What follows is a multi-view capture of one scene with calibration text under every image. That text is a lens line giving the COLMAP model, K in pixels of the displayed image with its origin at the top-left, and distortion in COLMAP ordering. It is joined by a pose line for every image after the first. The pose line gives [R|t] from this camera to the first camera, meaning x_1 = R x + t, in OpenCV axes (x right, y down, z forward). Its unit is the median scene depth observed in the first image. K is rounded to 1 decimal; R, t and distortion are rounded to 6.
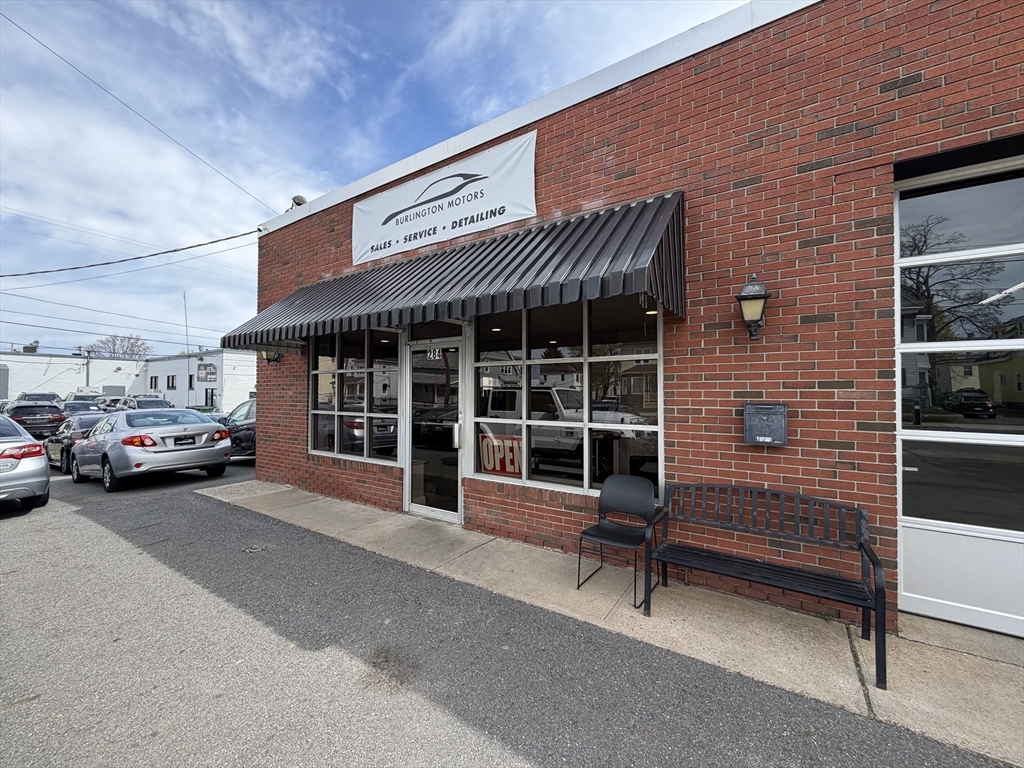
lens RADIAL K [[410.4, 0, 506.6], [0, 410.4, 387.5], [0, 0, 1]] dist [0.000796, -0.001520]
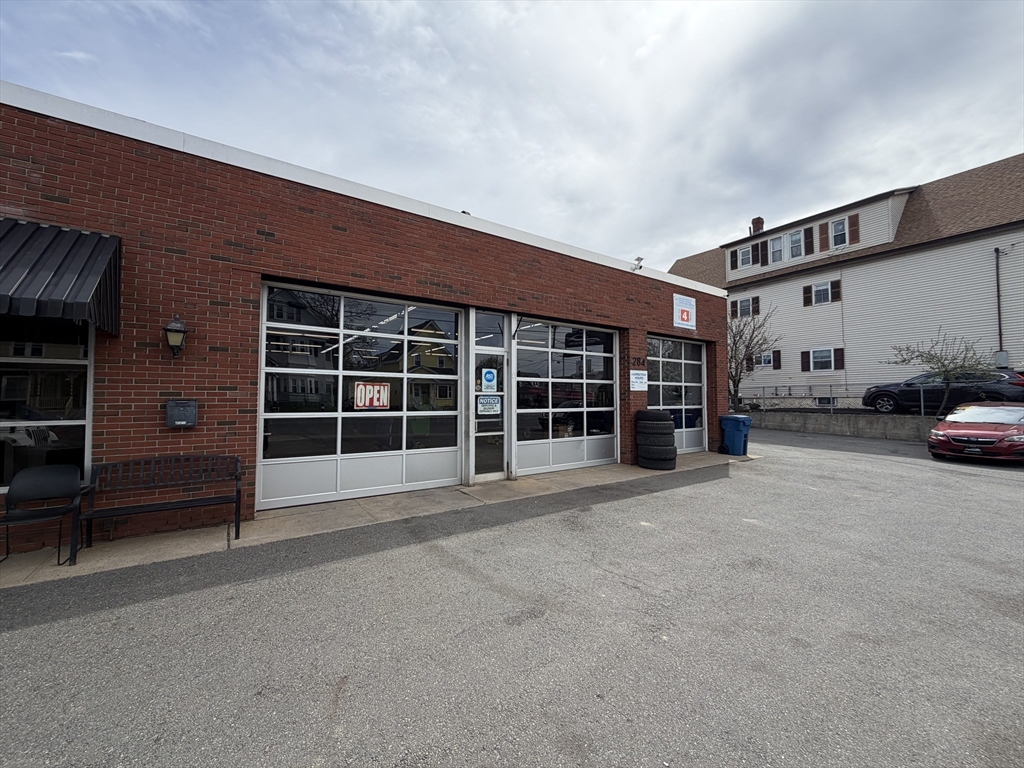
lens RADIAL K [[410.4, 0, 520.4], [0, 410.4, 381.9], [0, 0, 1]] dist [0.000796, -0.001520]
pose [[0.359737, 0.031715, 0.932515, -0.322167], [-0.013906, 0.999493, -0.028628, -0.001908], [-0.932950, -0.002669, 0.359995, -0.673957]]
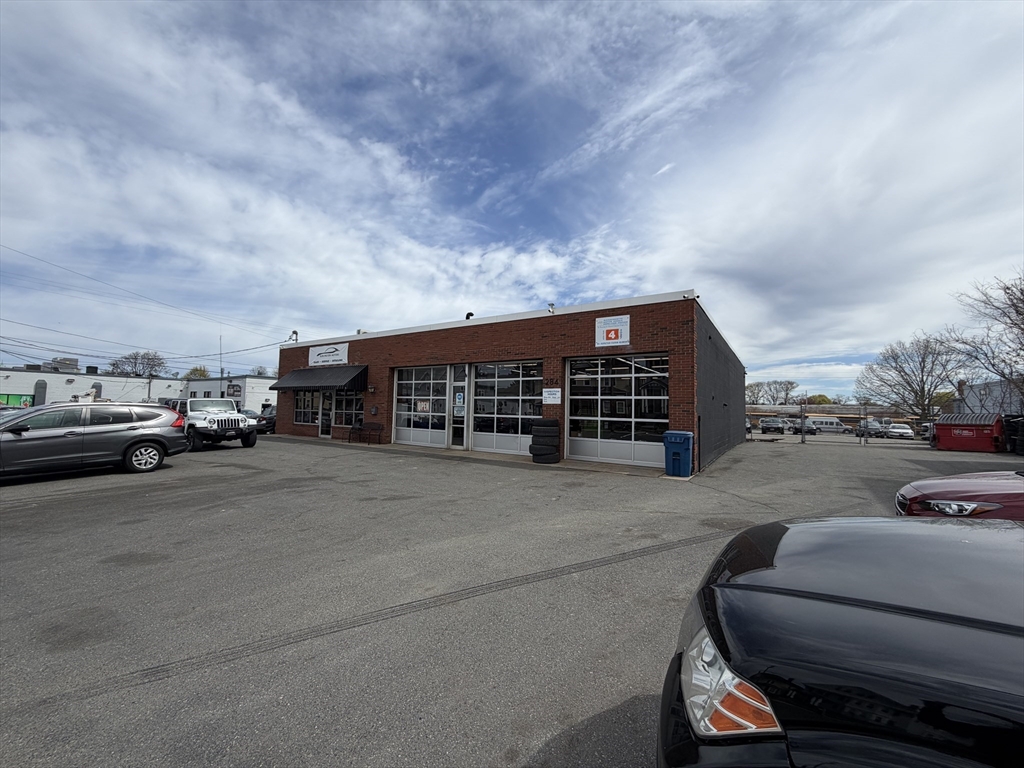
lens RADIAL K [[410.4, 0, 508.3], [0, 410.4, 385.5], [0, 0, 1]] dist [0.000796, -0.001520]
pose [[0.999839, 0.017807, 0.002396, 2.205254], [-0.017675, 0.998742, -0.046916, -0.017534], [-0.003228, 0.046866, 0.998896, -4.141133]]
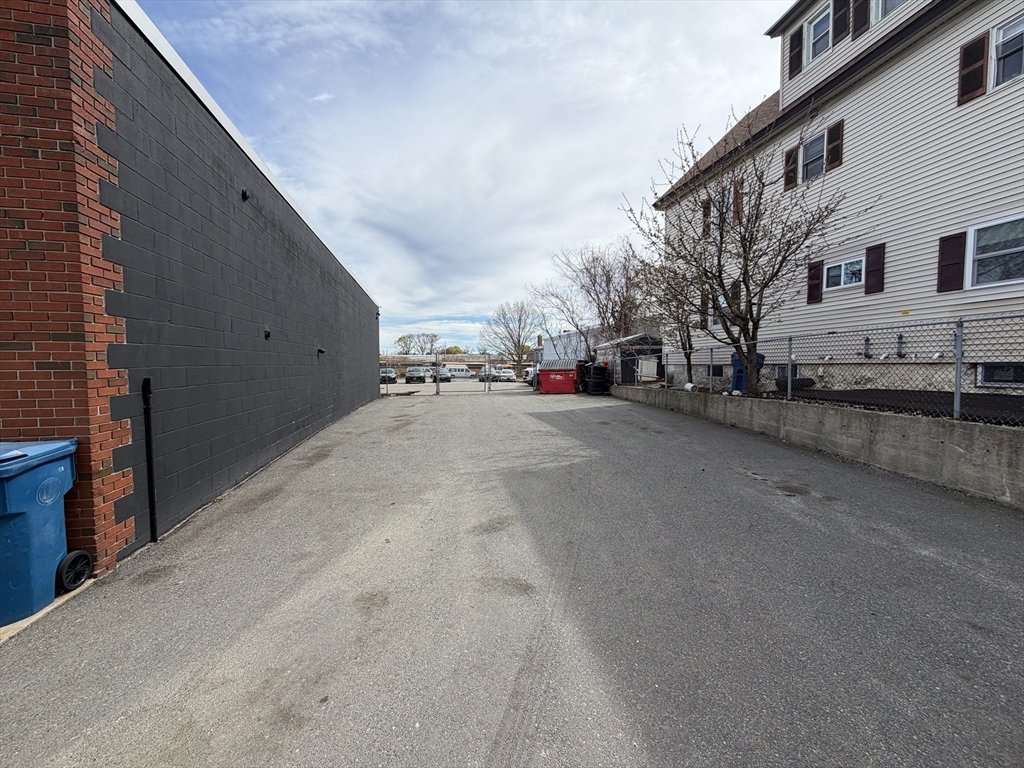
lens RADIAL K [[410.4, 0, 512.7], [0, 410.4, 384.0], [0, 0, 1]] dist [0.000796, -0.001520]
pose [[0.703241, -0.037438, 0.709965, 3.642230], [-0.006973, 0.998201, 0.059544, -0.004979], [-0.710917, -0.046824, 0.701715, -2.326166]]
